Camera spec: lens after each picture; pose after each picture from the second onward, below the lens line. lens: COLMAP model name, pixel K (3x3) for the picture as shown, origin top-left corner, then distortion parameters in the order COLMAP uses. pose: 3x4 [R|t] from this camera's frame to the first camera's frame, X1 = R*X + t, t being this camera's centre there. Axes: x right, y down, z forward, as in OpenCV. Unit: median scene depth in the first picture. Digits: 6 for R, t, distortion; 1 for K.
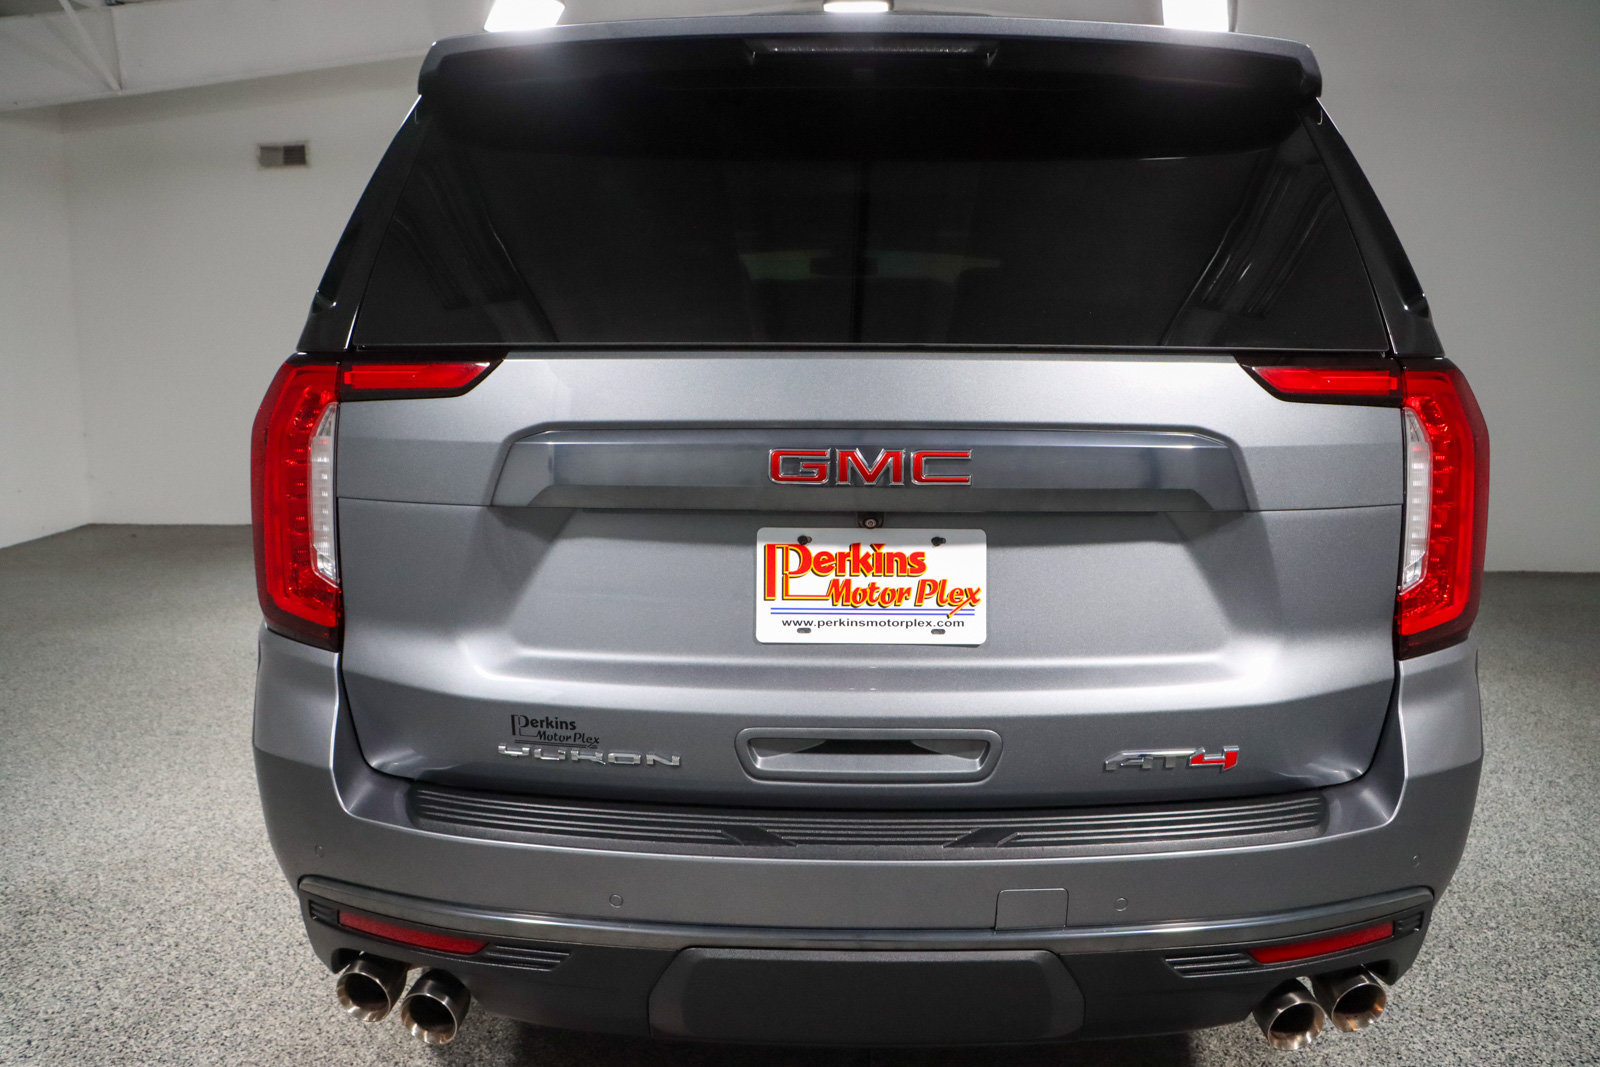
lens RADIAL K [[1327.9, 0, 800.0], [0, 1327.9, 533.5], [0, 0, 1]] dist [-0.158893, 0.001415]
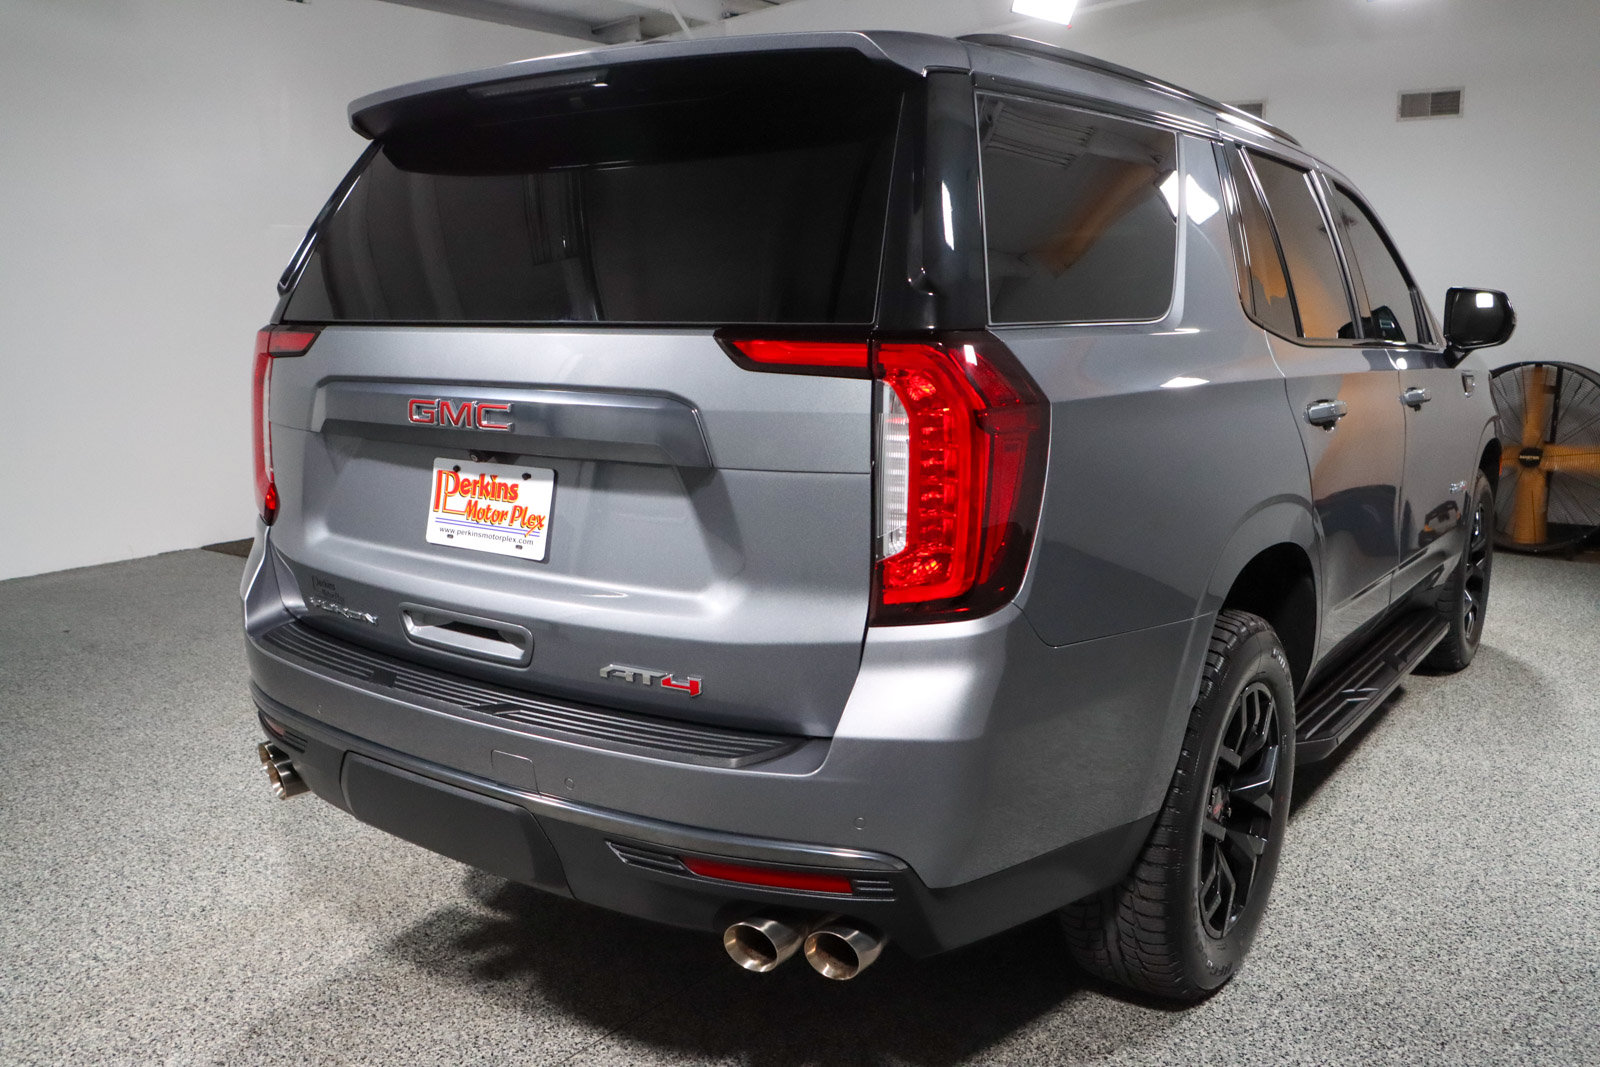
lens RADIAL K [[1364.6, 0, 800.0], [0, 1364.6, 533.5], [0, 0, 1]] dist [-0.116656, 0.000295]
pose [[0.827034, 0.093215, -0.554370, 1.047053], [-0.084905, 0.995556, 0.040733, -0.014953], [0.555704, 0.013381, 0.831273, 0.064189]]
